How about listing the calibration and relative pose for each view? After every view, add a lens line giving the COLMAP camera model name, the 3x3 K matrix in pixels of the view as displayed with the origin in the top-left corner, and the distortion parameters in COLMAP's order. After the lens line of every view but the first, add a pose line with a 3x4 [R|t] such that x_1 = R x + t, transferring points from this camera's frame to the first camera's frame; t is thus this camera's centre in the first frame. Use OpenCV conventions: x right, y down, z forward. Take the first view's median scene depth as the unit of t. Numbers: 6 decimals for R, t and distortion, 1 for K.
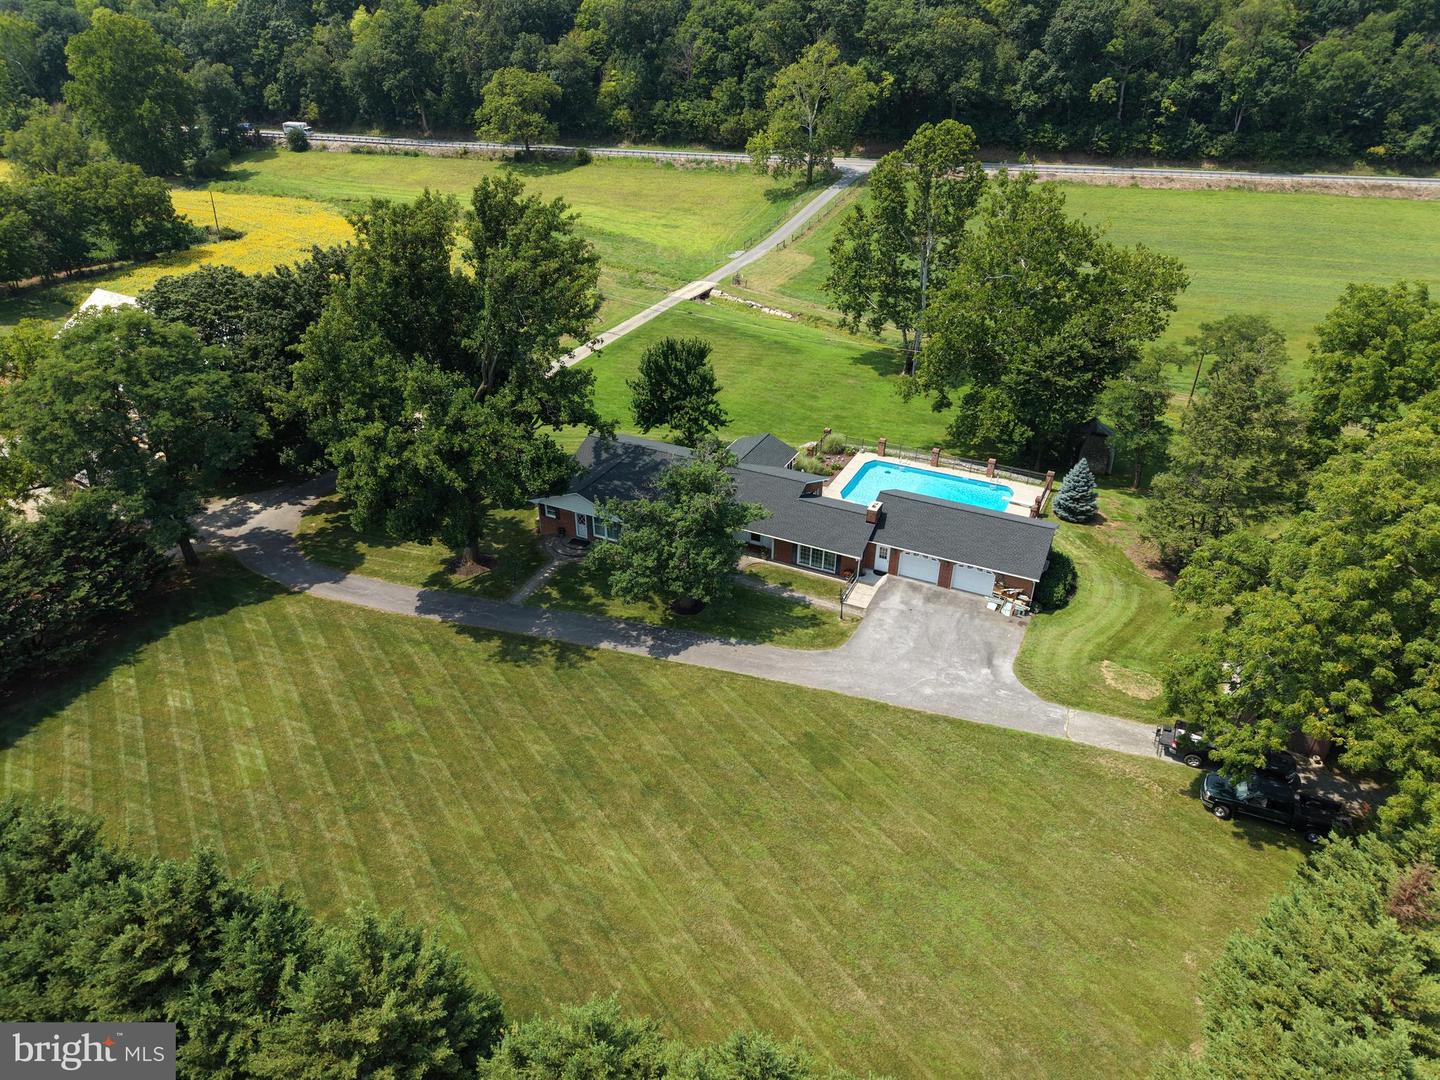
lens RADIAL K [[960.6, 0, 714.2], [0, 960.6, 539.8], [0, 0, 1]] dist [0.021109, -0.018995]
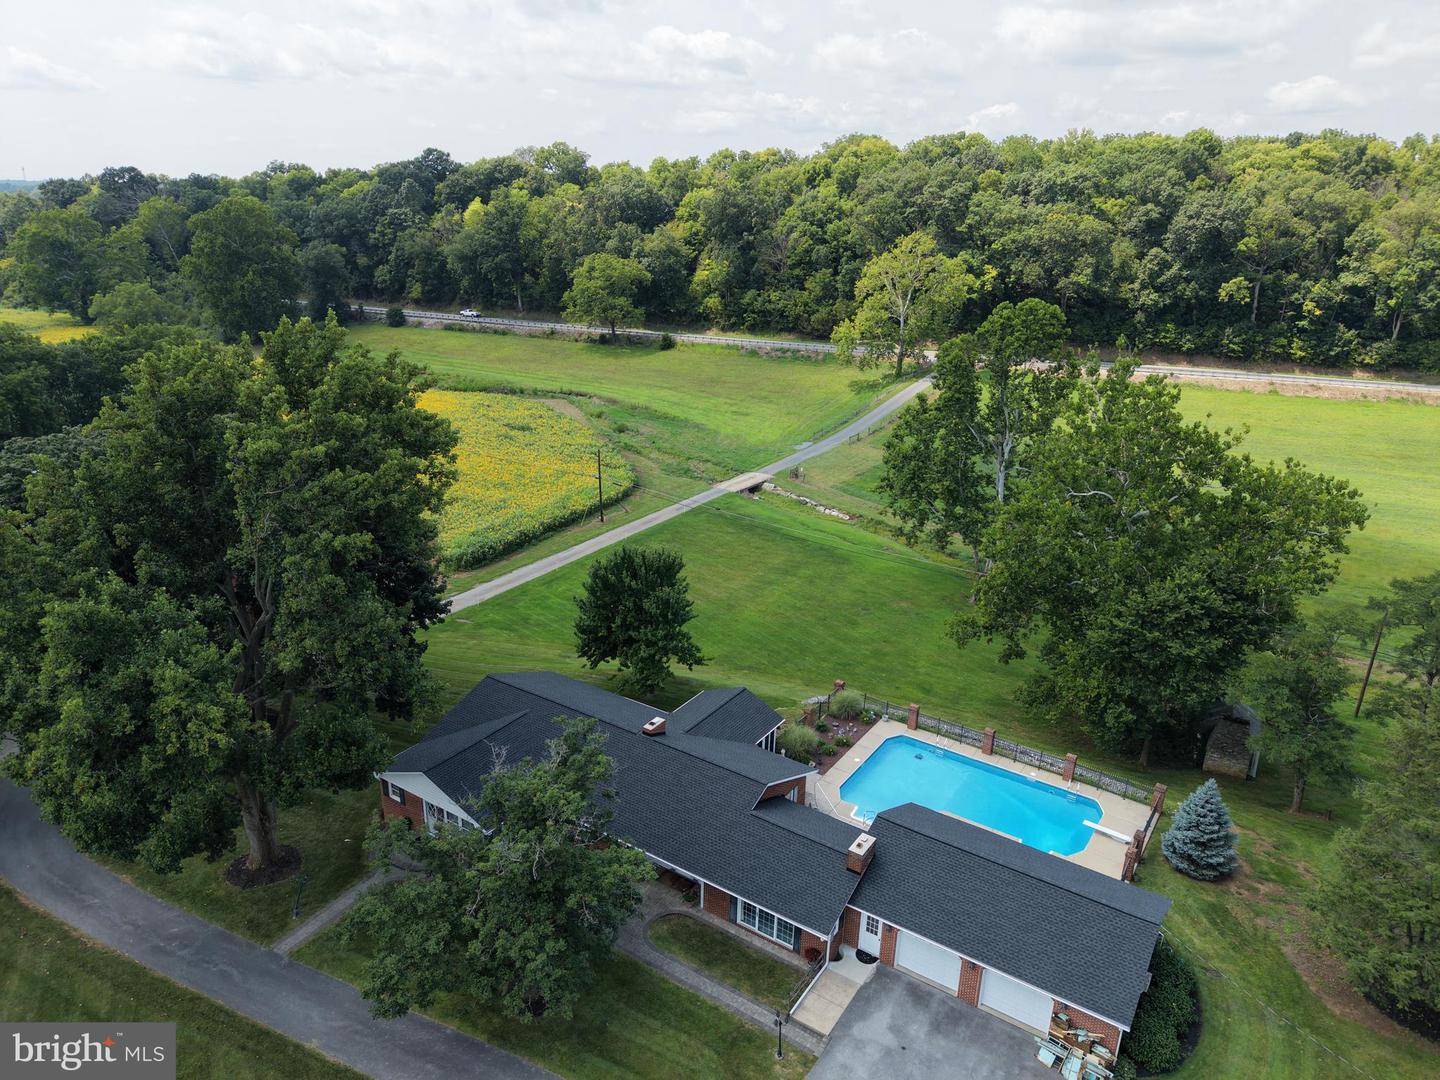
lens RADIAL K [[960.6, 0, 718.1], [0, 960.6, 540.2], [0, 0, 1]] dist [0.021109, -0.018995]
pose [[0.991230, 0.060080, -0.117705, 0.108604], [-0.080805, 0.980324, -0.180100, -0.085666], [0.104568, 0.188032, 0.976580, 0.270867]]
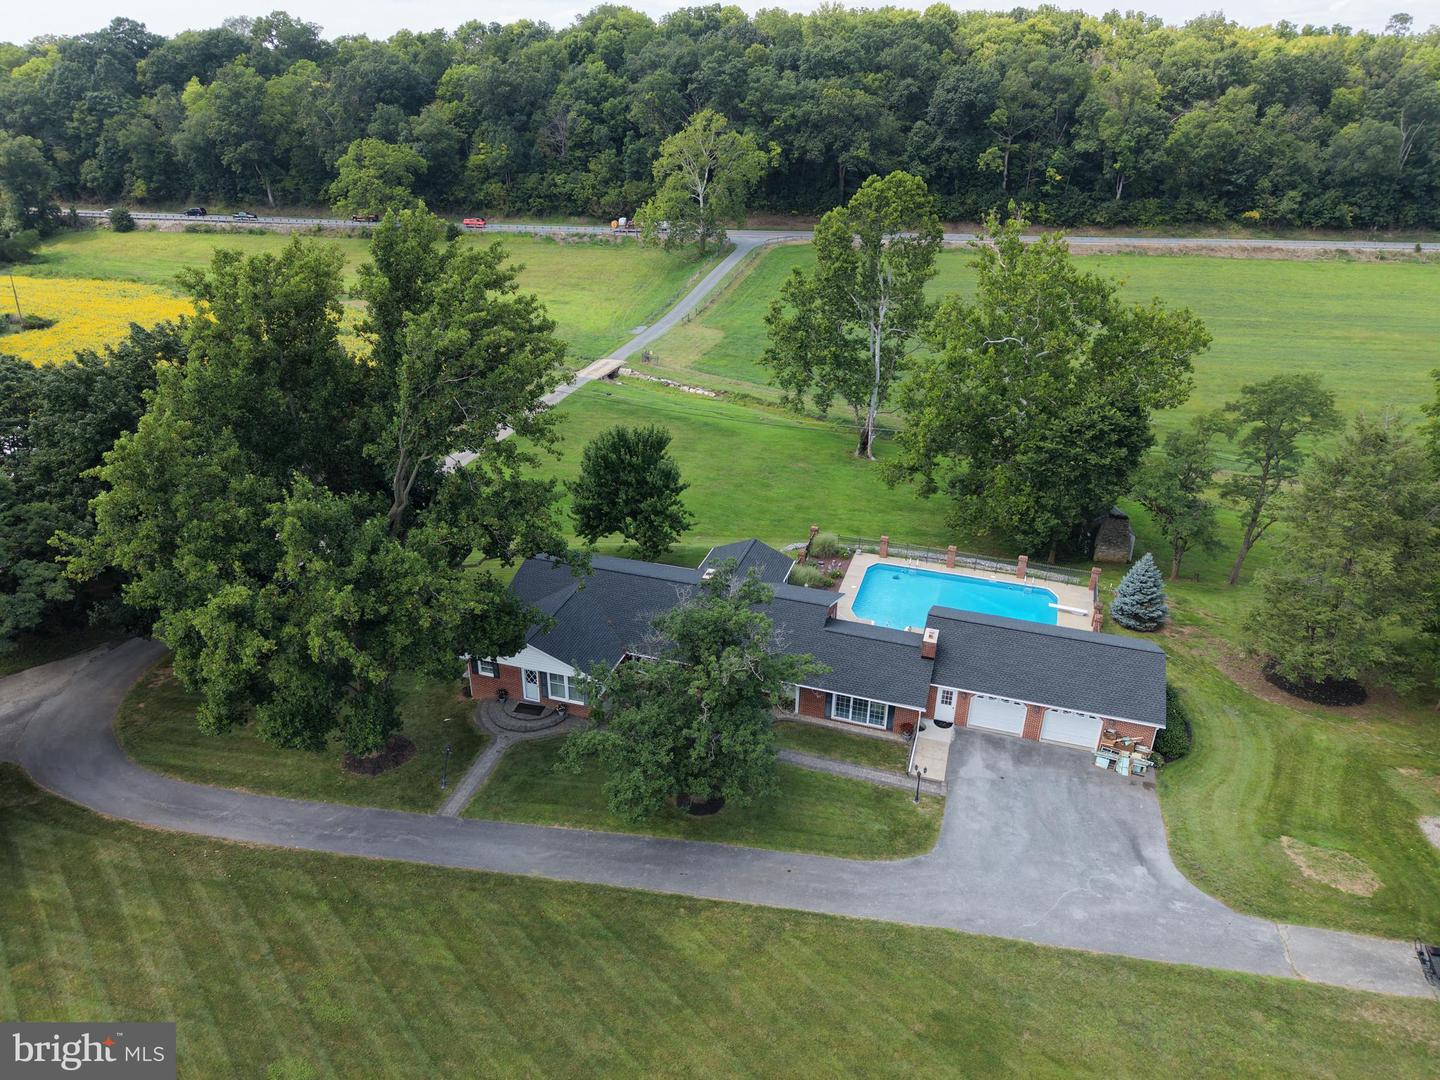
lens RADIAL K [[960.6, 0, 716.4], [0, 960.6, 539.5], [0, 0, 1]] dist [0.021109, -0.018995]
pose [[0.989112, -0.056106, 0.136049, -0.078318], [0.066549, 0.995075, -0.073464, -0.052703], [-0.131257, 0.081718, 0.987975, 0.209164]]
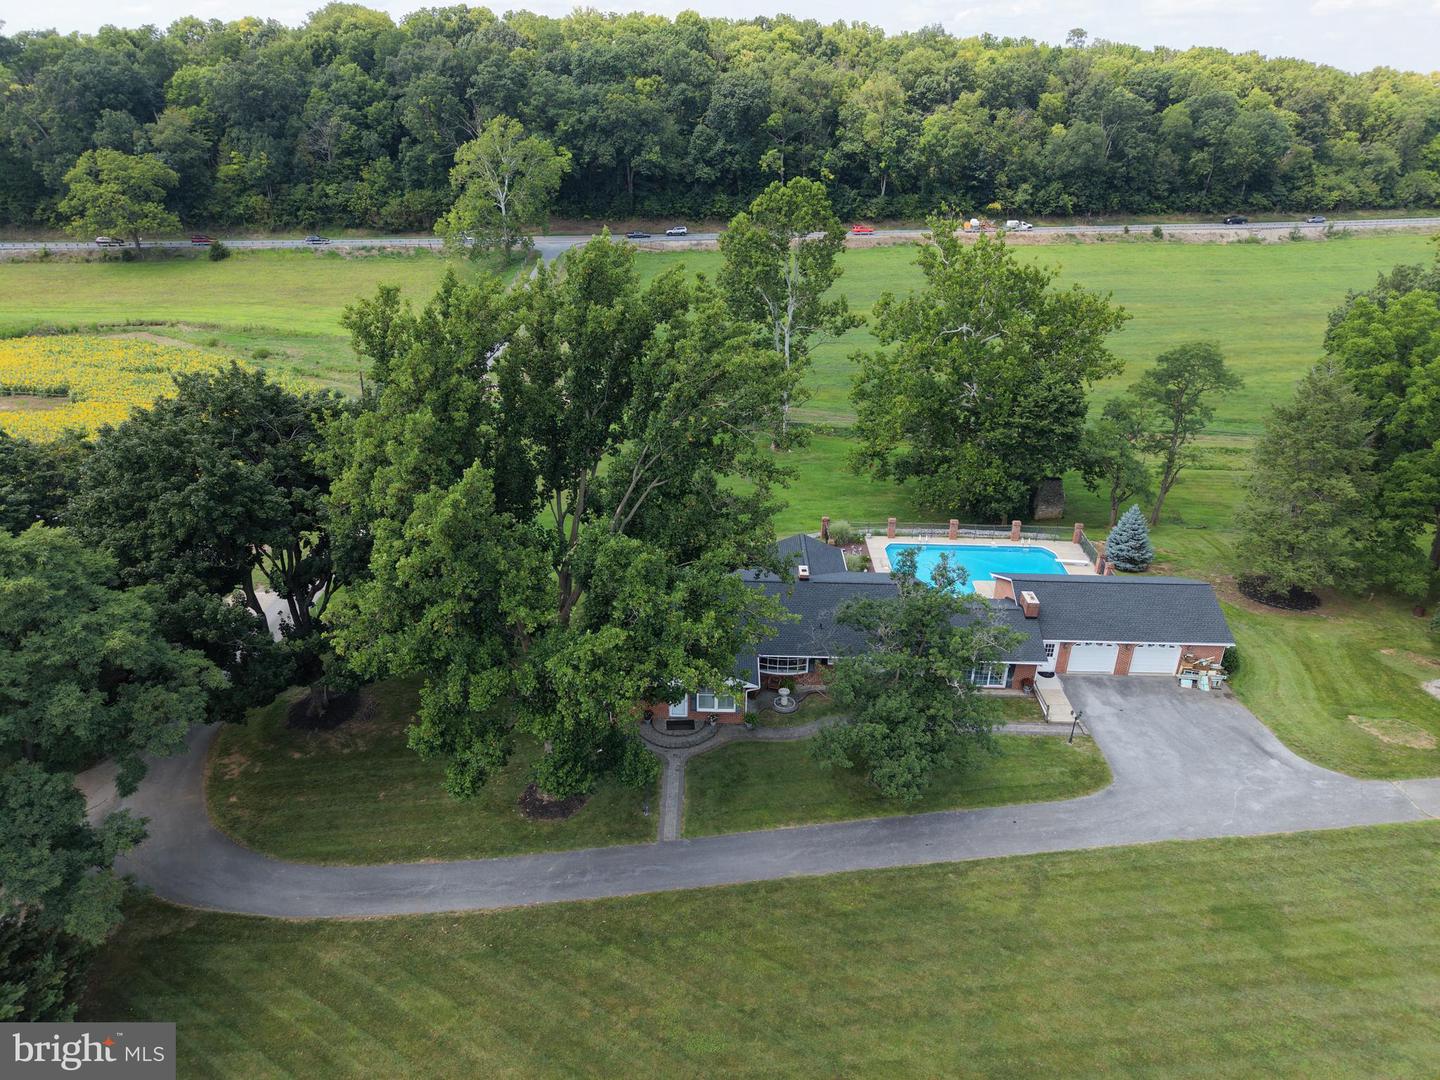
lens RADIAL K [[960.6, 0, 714.9], [0, 960.6, 540.2], [0, 0, 1]] dist [0.021109, -0.018995]
pose [[0.903175, -0.174462, 0.392223, -0.321144], [0.204646, 0.978168, -0.036147, -0.087660], [-0.377353, 0.112914, 0.919160, 0.252429]]
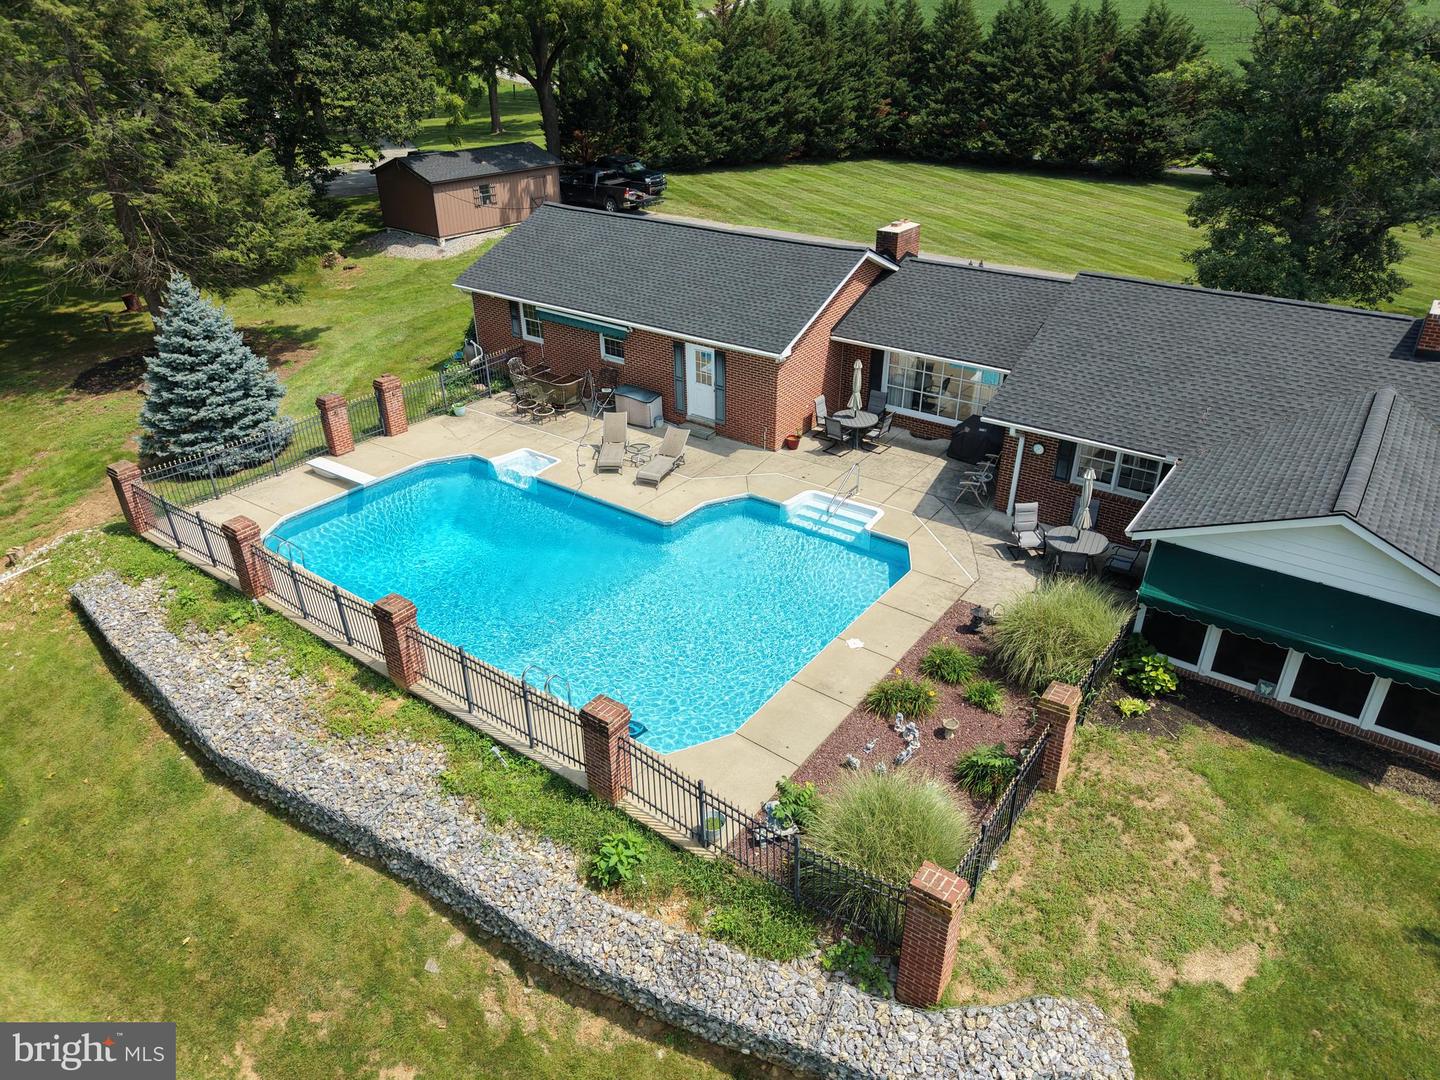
lens RADIAL K [[960.6, 0, 711.1], [0, 960.6, 535.3], [0, 0, 1]] dist [0.021109, -0.018995]
pose [[-0.984923, -0.074806, 0.155986, 0.133827], [0.095316, 0.517812, 0.850168, -0.258437], [-0.144368, 0.852218, -0.502874, 1.051608]]
